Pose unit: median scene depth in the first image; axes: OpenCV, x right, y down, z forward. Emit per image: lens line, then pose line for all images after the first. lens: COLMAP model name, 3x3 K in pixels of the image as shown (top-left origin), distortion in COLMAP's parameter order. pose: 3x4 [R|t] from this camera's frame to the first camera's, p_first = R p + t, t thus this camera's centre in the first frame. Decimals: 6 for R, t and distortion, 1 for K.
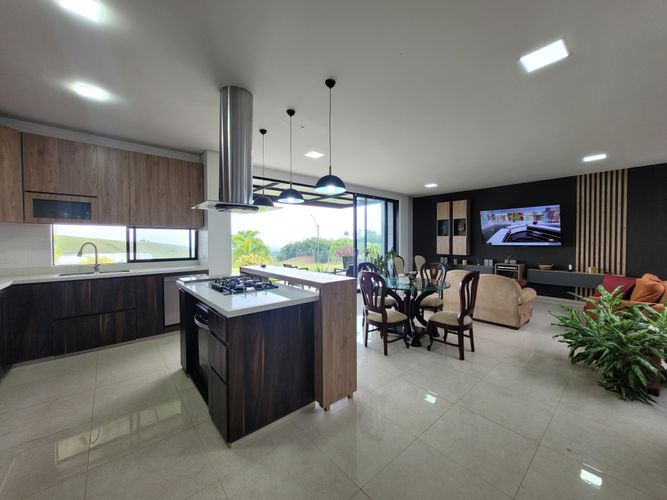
lens RADIAL K [[262.5, 0, 335.7], [0, 262.5, 245.6], [0, 0, 1]] dist [0.003893, -0.000045]
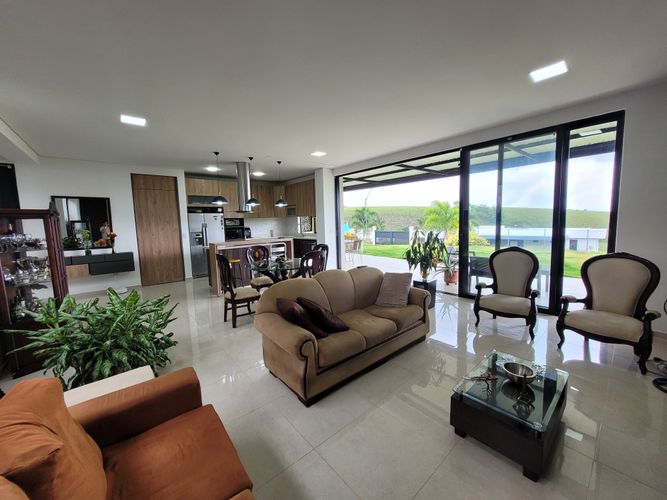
lens RADIAL K [[262.5, 0, 335.7], [0, 262.5, 245.6], [0, 0, 1]] dist [0.003893, -0.000045]
pose [[-0.005430, 0.093911, -0.995566, 0.897109], [0.006571, 0.995562, 0.093875, -0.023558], [0.999964, -0.006032, -0.006023, 0.817257]]
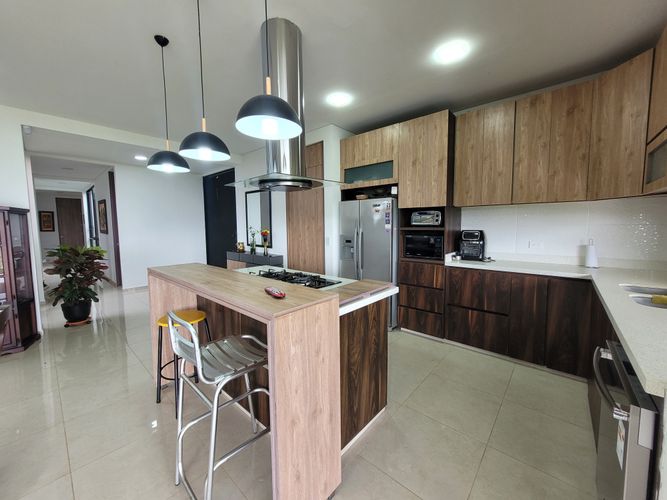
lens RADIAL K [[262.5, 0, 335.7], [0, 262.5, 245.6], [0, 0, 1]] dist [0.003893, -0.000045]
pose [[-0.990306, 0.020711, -0.137351, -0.179529], [0.006525, 0.994667, 0.102936, -0.018802], [0.138751, 0.101042, -0.985159, 0.810571]]
